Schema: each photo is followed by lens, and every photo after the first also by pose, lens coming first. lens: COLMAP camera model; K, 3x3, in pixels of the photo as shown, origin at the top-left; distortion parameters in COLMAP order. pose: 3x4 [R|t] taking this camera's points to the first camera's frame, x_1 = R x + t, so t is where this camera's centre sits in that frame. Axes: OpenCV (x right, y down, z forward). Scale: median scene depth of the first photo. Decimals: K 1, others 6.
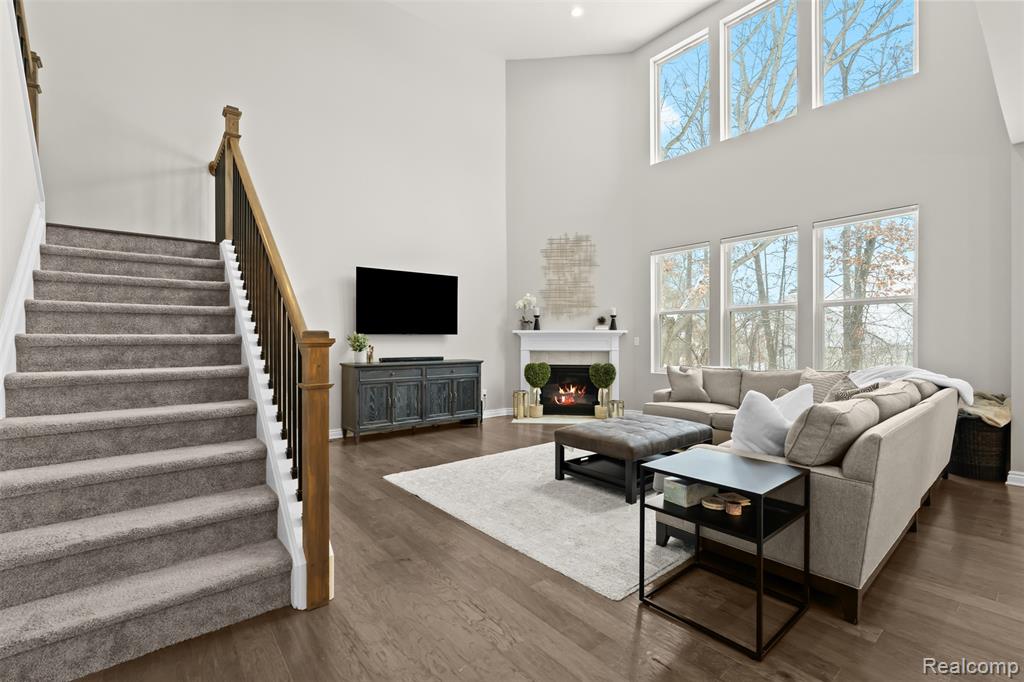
lens RADIAL K [[448.9, 0, 504.4], [0, 448.9, 341.4], [0, 0, 1]] dist [-0.002113, -0.000291]
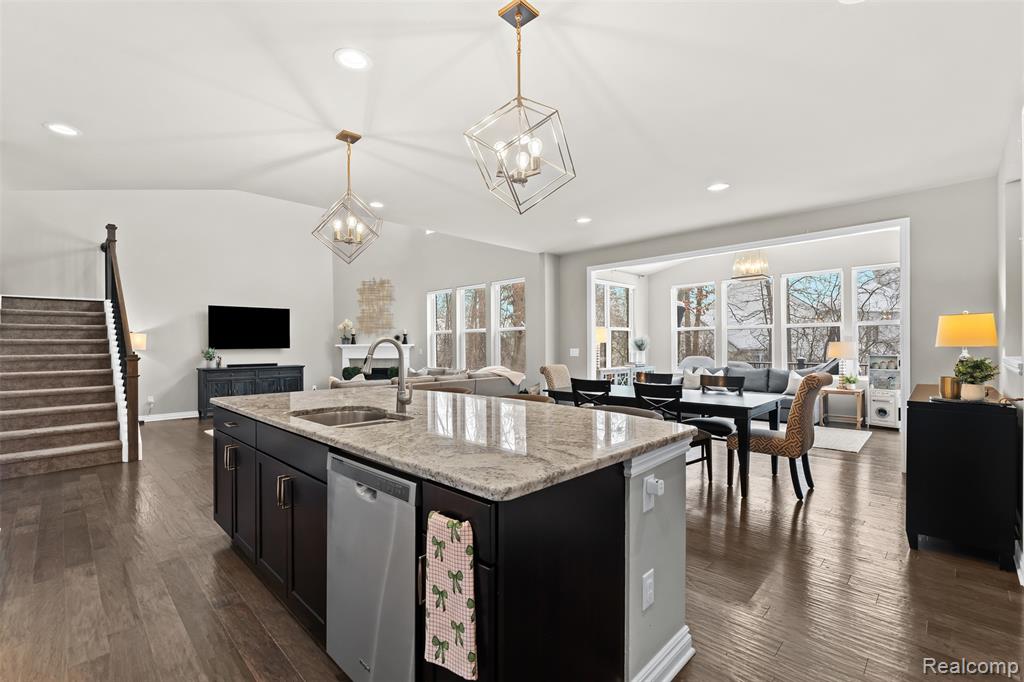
lens RADIAL K [[453.3, 0, 507.0], [0, 453.3, 345.0], [0, 0, 1]] dist [-0.002667, -0.000545]
pose [[0.993849, -0.005408, 0.110614, 0.440745], [0.005624, 0.999983, -0.001638, -0.019185], [-0.110603, 0.002250, 0.993862, -0.559896]]
